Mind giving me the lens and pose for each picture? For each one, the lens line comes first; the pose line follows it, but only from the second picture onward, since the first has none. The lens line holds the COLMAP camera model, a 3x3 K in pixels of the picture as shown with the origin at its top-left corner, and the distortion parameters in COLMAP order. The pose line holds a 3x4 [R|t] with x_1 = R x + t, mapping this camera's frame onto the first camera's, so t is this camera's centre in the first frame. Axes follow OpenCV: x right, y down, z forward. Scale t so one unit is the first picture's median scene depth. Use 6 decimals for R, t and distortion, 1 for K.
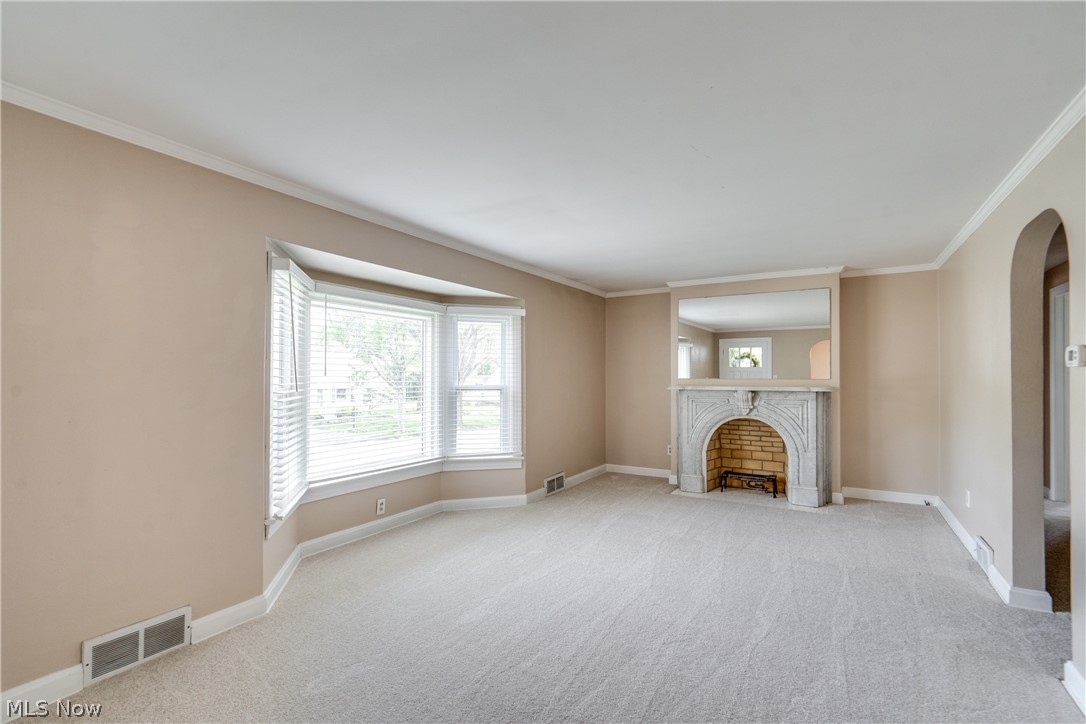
lens RADIAL K [[485.9, 0, 537.7], [0, 485.9, 375.5], [0, 0, 1]] dist [-0.012850, 0.006324]
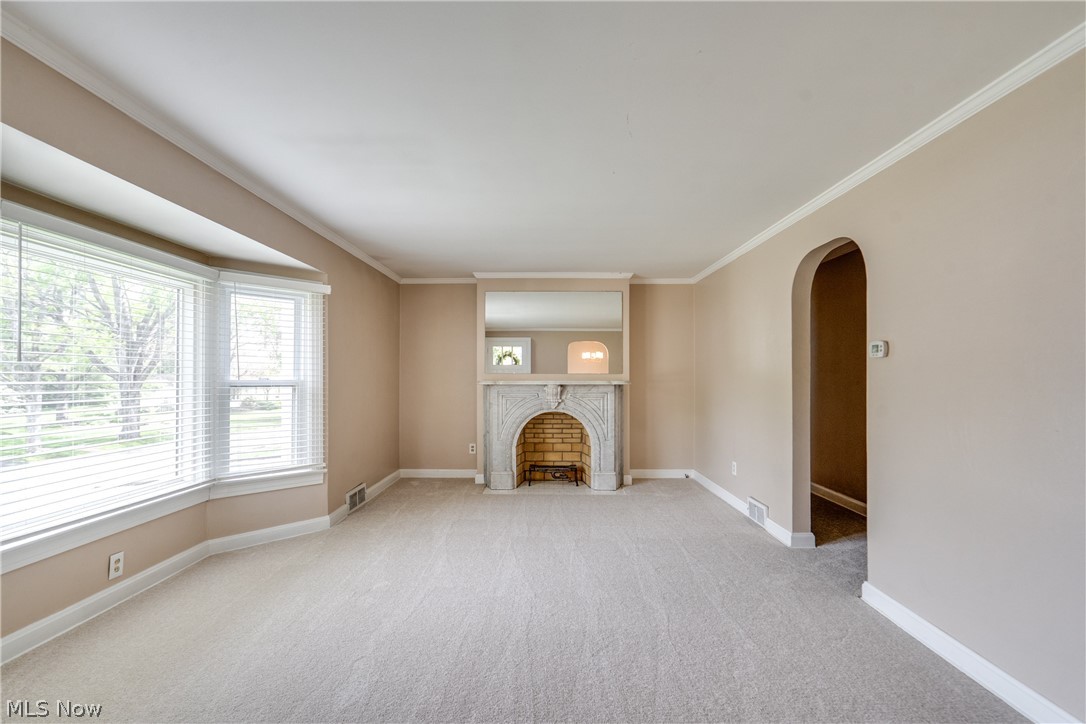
lens RADIAL K [[494.6, 0, 533.7], [0, 494.6, 377.6], [0, 0, 1]] dist [-0.002959, 0.000376]
pose [[0.862058, -0.000535, 0.506809, -0.145387], [-0.001212, 0.999994, 0.003117, 0.012900], [-0.506808, -0.003302, 0.862053, 0.120378]]
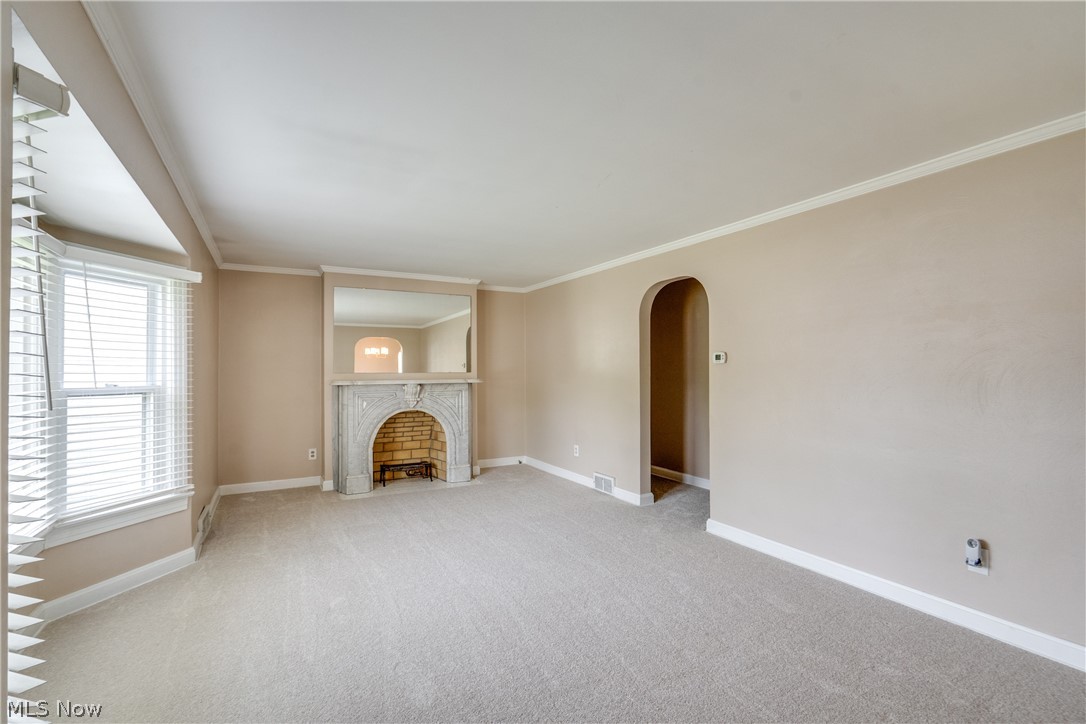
lens RADIAL K [[495.3, 0, 528.2], [0, 495.3, 371.5], [0, 0, 1]] dist [-0.002762, 0.000289]
pose [[0.509053, -0.006470, 0.860711, -0.374560], [0.004226, 0.999978, 0.005018, -0.000071], [-0.860725, 0.001083, 0.509070, 0.249126]]
